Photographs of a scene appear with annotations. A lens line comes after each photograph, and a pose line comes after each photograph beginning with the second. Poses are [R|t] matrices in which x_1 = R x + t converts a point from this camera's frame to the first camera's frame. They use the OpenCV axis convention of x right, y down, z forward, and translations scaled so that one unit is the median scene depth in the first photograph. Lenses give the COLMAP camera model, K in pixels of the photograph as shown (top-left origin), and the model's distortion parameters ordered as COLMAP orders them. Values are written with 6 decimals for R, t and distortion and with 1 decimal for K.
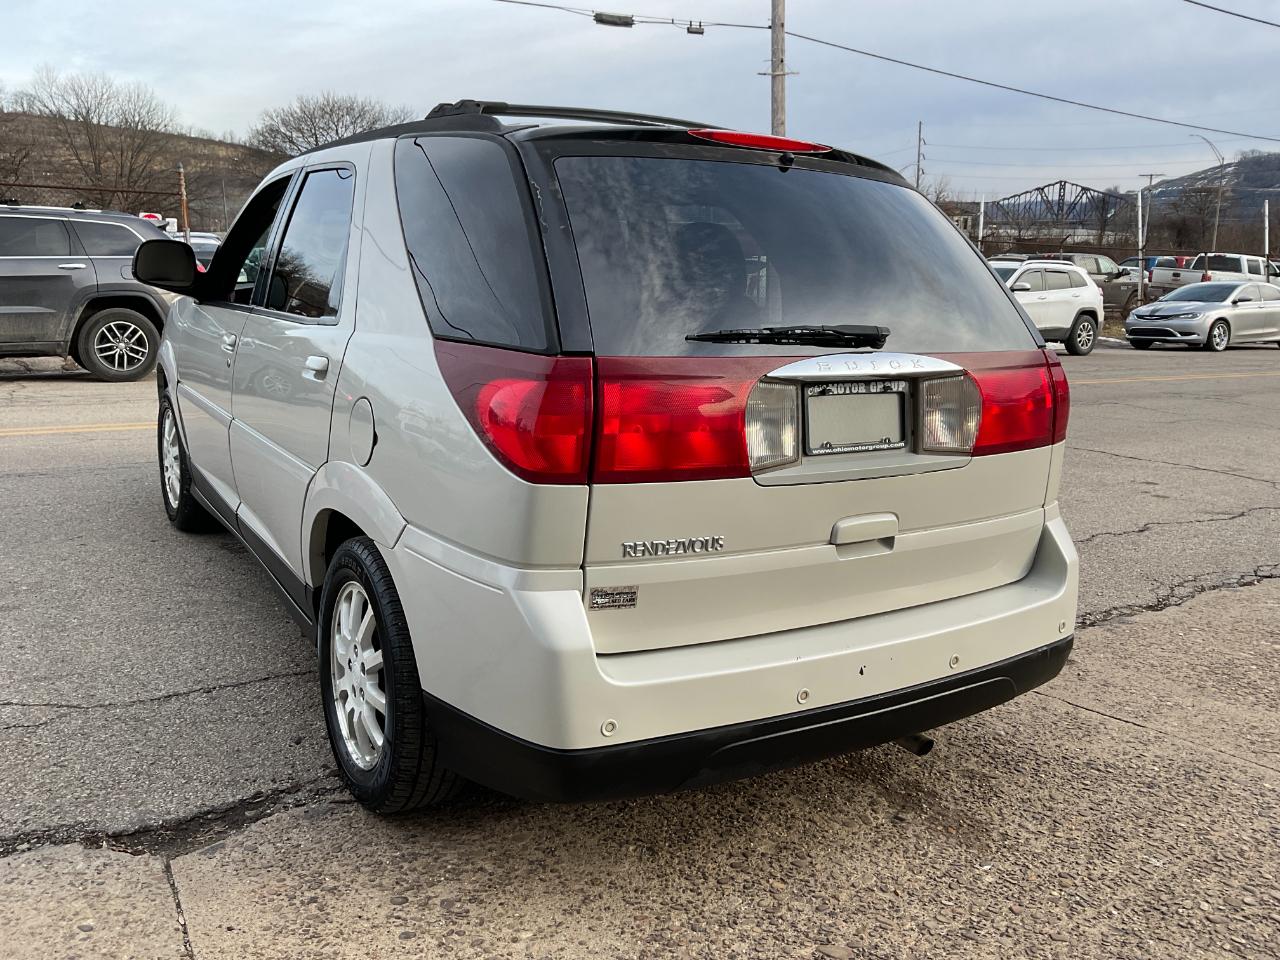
lens RADIAL K [[1086.2, 0, 630.5], [0, 1086.2, 391.3], [0, 0, 1]] dist [-0.002754, -0.007306]
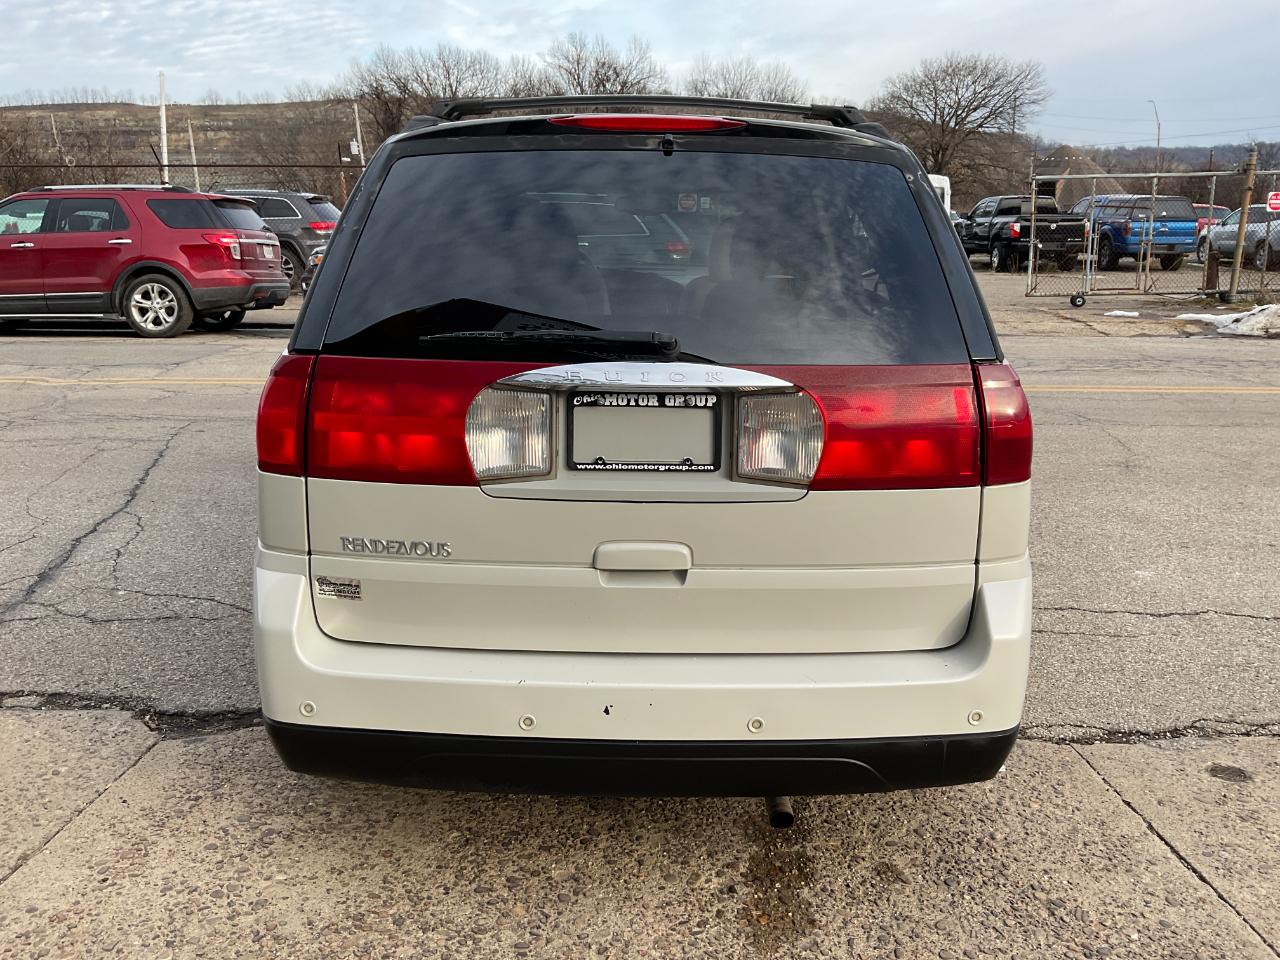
lens RADIAL K [[1086.2, 0, 630.5], [0, 1086.2, 391.3], [0, 0, 1]] dist [-0.002754, -0.007306]
pose [[0.845802, 0.061155, -0.529981, 0.662306], [-0.043643, 0.998010, 0.045510, -0.049829], [0.531709, -0.015362, 0.846787, 0.230221]]
